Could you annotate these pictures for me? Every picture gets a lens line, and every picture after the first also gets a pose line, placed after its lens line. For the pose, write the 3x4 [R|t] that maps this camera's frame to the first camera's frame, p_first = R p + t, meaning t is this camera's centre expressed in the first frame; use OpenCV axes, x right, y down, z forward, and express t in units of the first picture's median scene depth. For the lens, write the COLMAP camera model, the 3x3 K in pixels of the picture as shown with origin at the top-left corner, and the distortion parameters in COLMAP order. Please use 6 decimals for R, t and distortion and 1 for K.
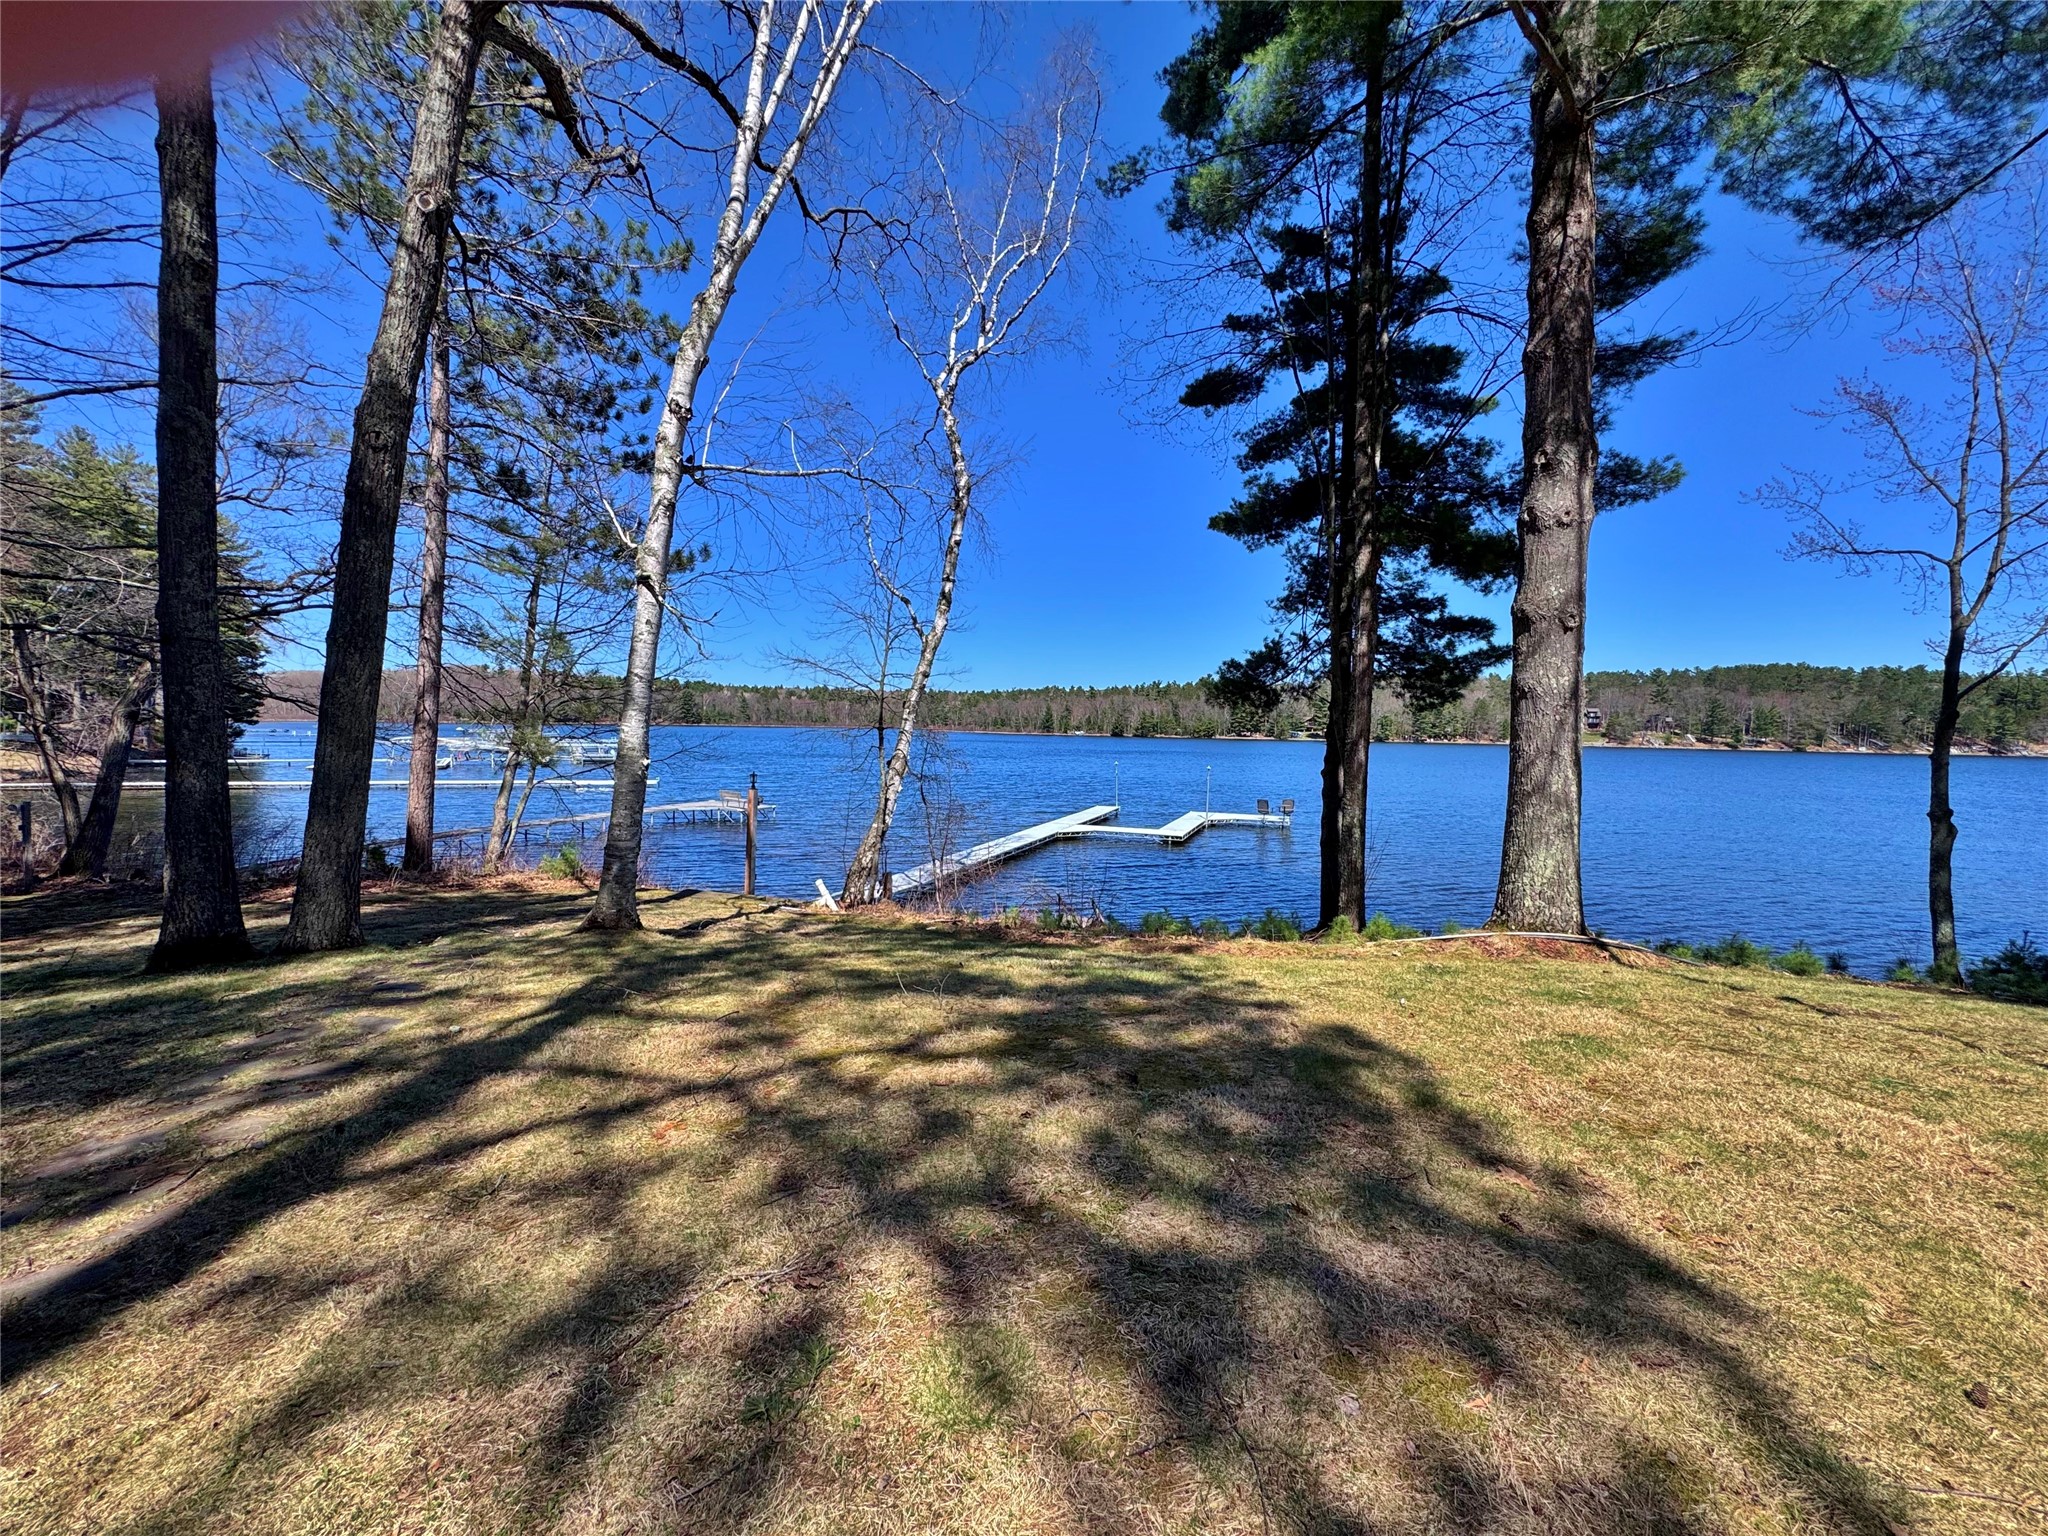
lens RADIAL K [[824.8, 0, 1024.0], [0, 824.8, 768.0], [0, 0, 1]] dist [-0.009144, 0.000036]
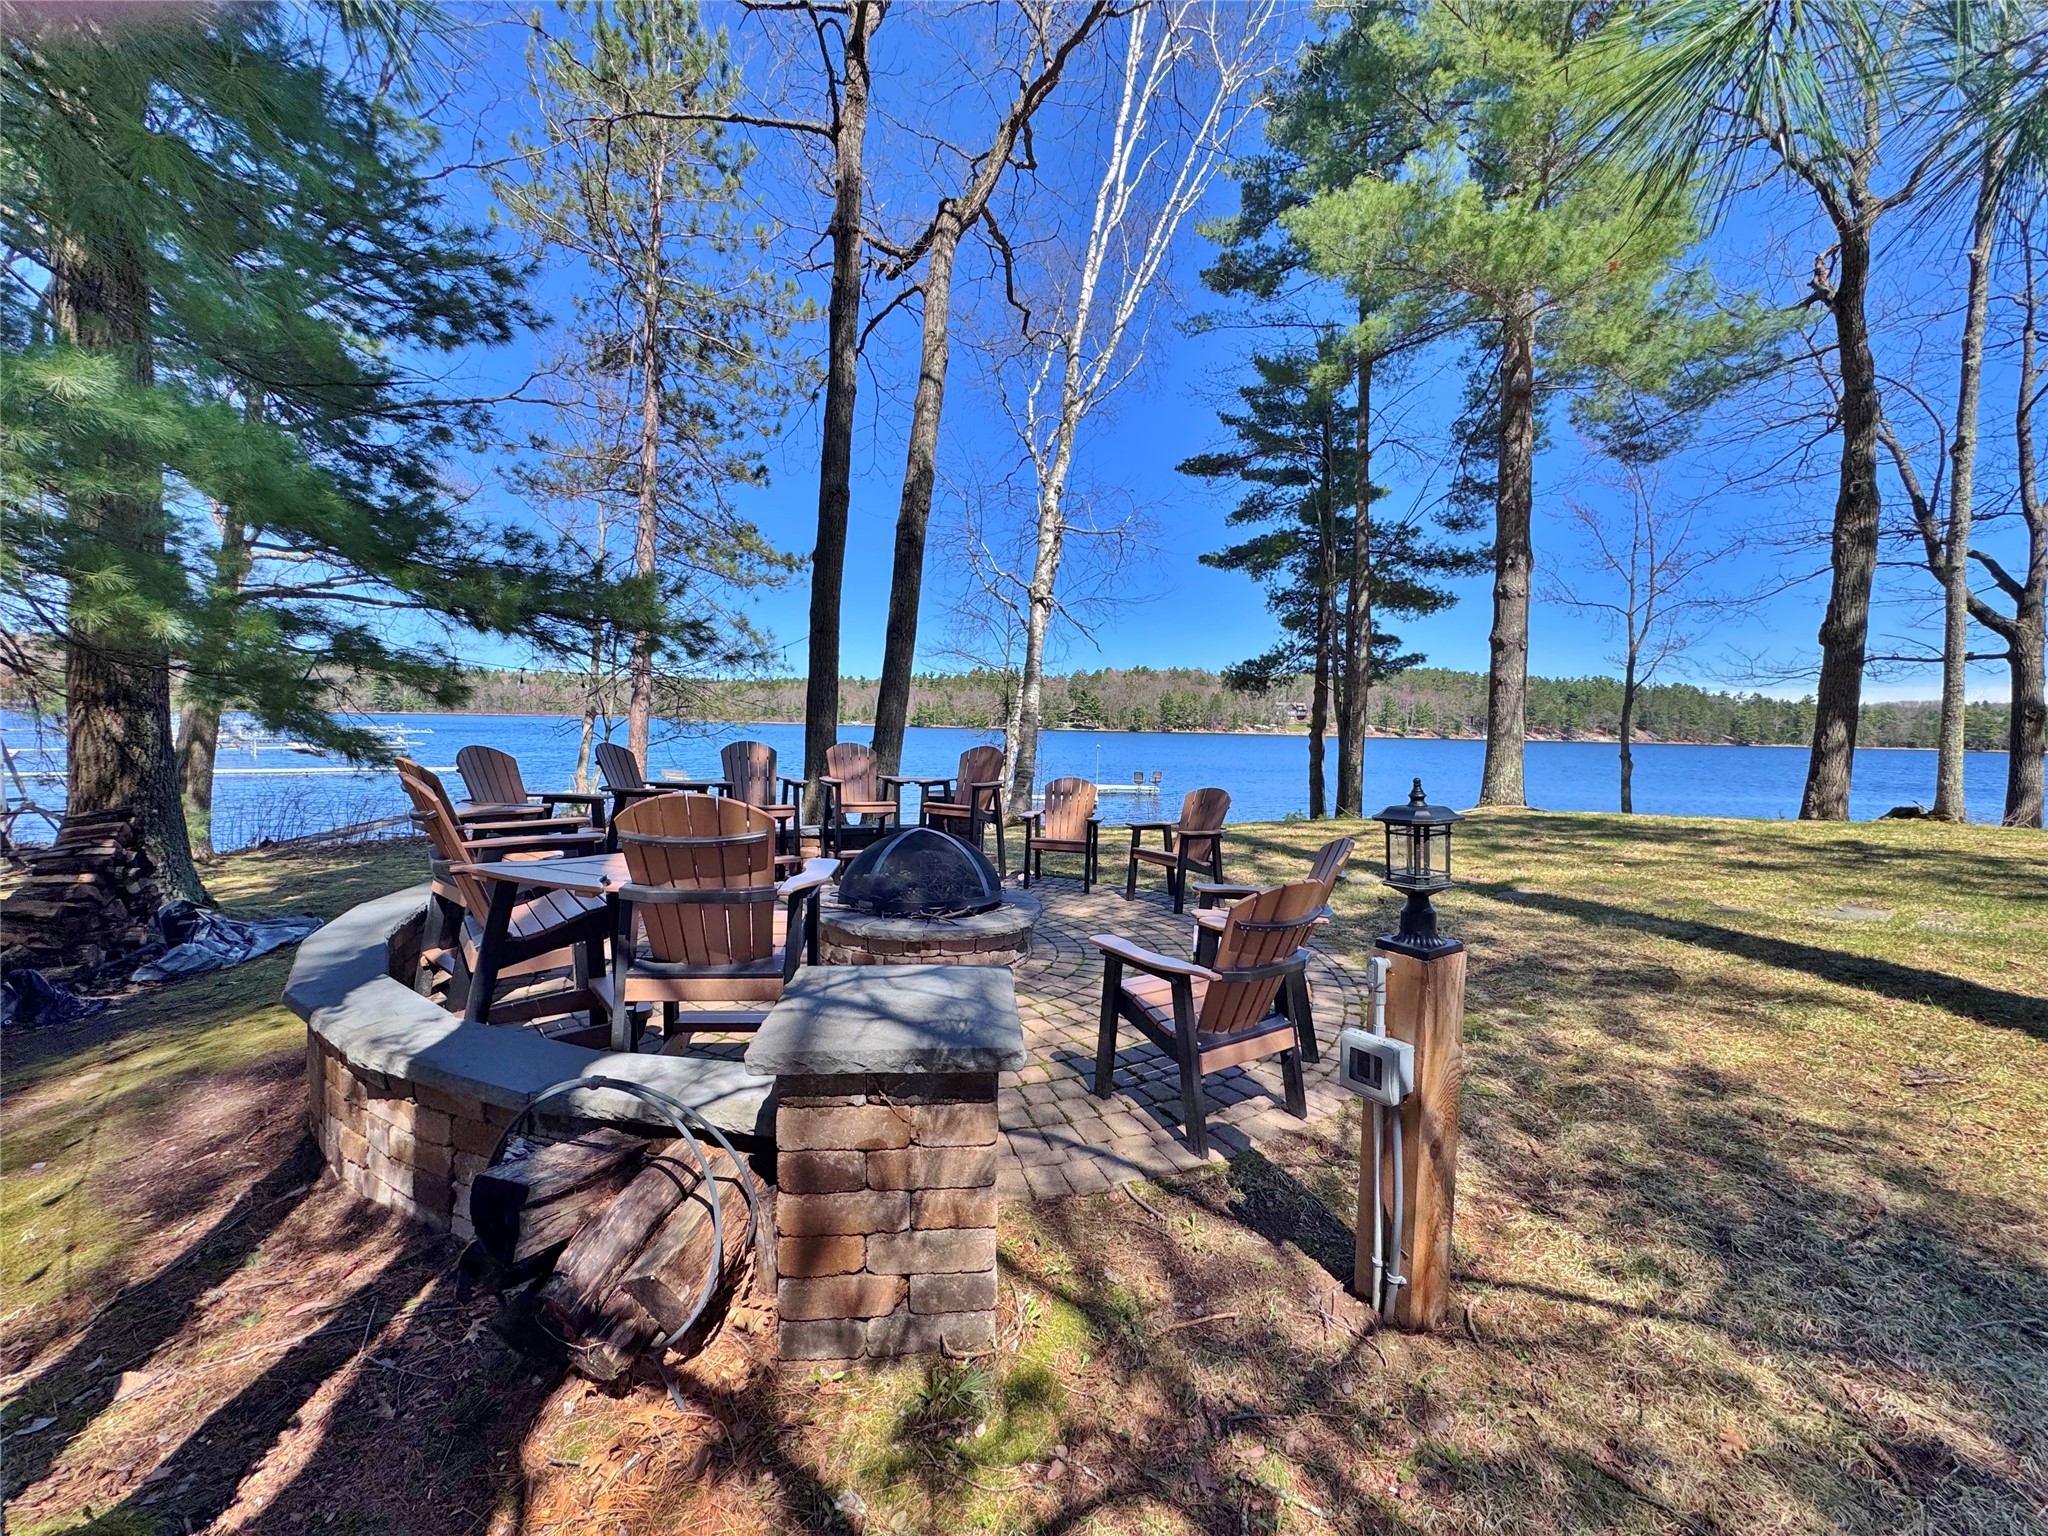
lens RADIAL K [[816.6, 0, 1024.0], [0, 816.6, 768.0], [0, 0, 1]] dist [-0.000364, -0.000037]
pose [[0.957169, -0.013277, 0.289226, -0.565331], [0.010147, 0.999873, 0.012319, 0.041842], [-0.289353, -0.008857, 0.957182, -0.284956]]
